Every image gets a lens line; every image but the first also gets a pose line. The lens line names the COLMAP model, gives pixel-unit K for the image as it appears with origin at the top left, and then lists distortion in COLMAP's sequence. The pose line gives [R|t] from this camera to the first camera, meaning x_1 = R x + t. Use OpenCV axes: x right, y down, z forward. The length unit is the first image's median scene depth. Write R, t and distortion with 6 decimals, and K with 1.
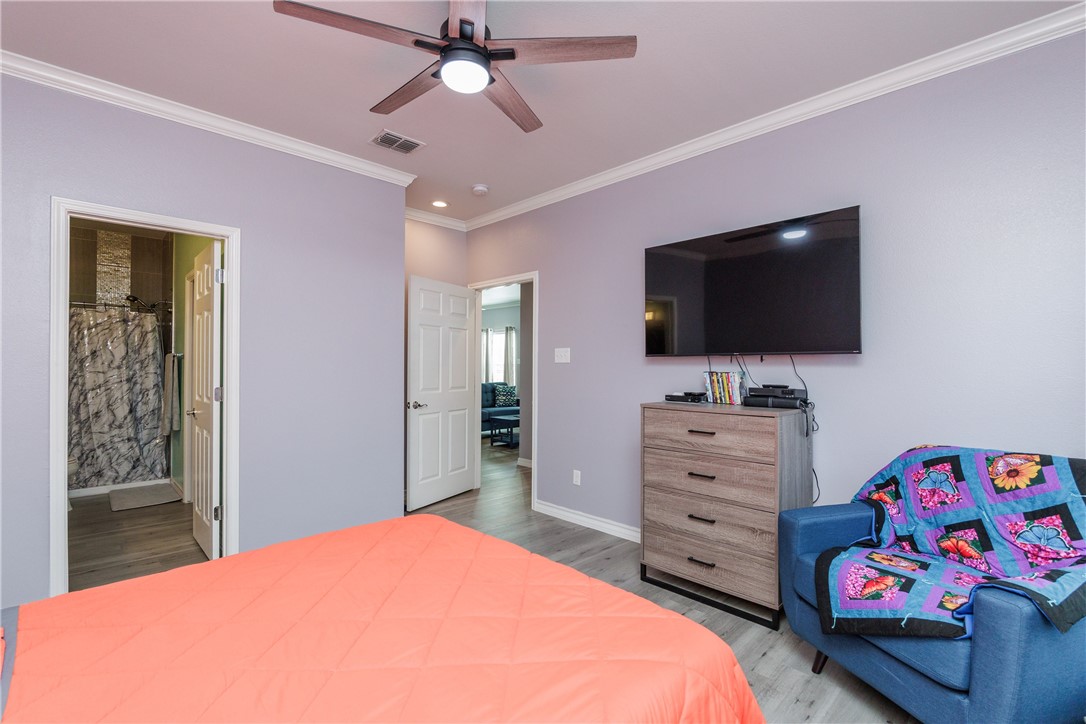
lens RADIAL K [[495.6, 0, 539.9], [0, 495.6, 365.1], [0, 0, 1]] dist [-0.012727, 0.001337]
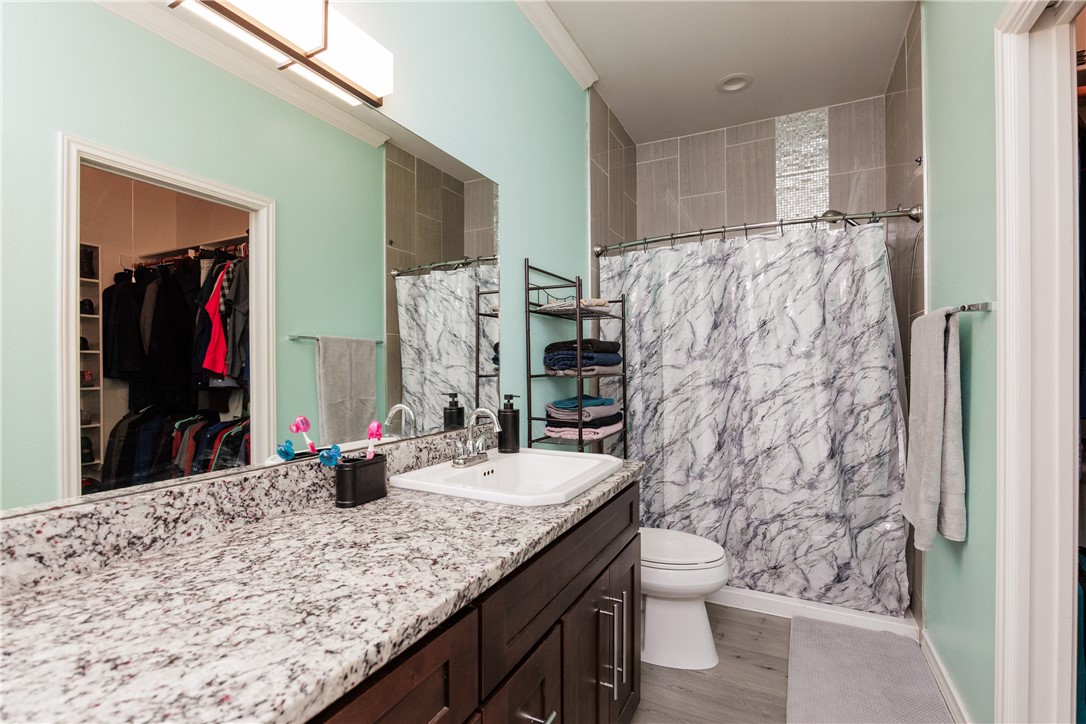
lens RADIAL K [[495.6, 0, 547.0], [0, 495.6, 362.9], [0, 0, 1]] dist [-0.012727, 0.001337]
pose [[0.345000, -0.006196, -0.938582, -0.507155], [0.008220, 0.999960, -0.003580, 0.011727], [0.938567, -0.006480, 0.345037, 0.610547]]
